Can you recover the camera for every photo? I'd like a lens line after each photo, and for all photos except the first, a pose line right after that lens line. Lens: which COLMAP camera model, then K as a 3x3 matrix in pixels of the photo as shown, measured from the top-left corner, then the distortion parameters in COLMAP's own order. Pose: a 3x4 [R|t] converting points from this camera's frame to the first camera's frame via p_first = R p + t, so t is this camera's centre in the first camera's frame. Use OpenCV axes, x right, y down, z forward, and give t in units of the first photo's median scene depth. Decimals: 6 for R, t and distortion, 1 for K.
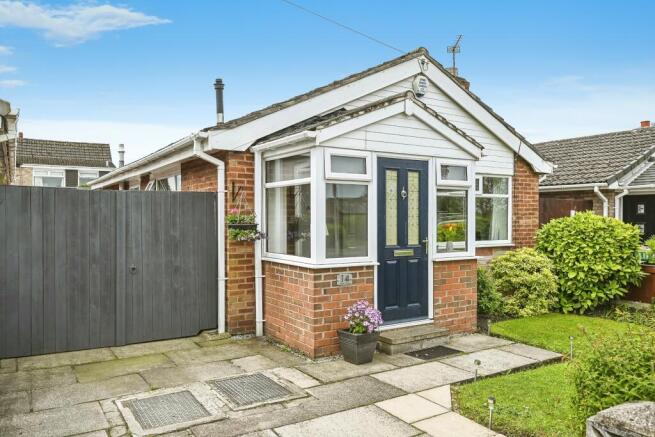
lens RADIAL K [[494.9, 0, 326.7], [0, 494.9, 221.1], [0, 0, 1]] dist [-0.002137, -0.000734]
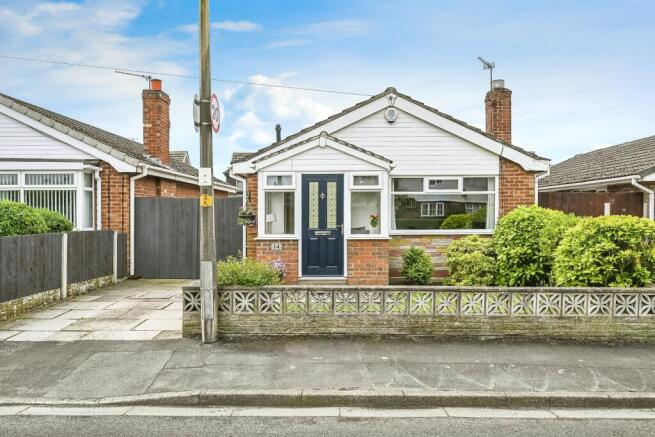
lens RADIAL K [[491.9, 0, 328.0], [0, 491.9, 216.9], [0, 0, 1]] dist [-0.004916, -0.002340]
pose [[0.846752, -0.000373, -0.531988, 0.981307], [0.000884, 0.999999, 0.000706, 0.010457], [0.531988, -0.001068, 0.846751, -0.319808]]
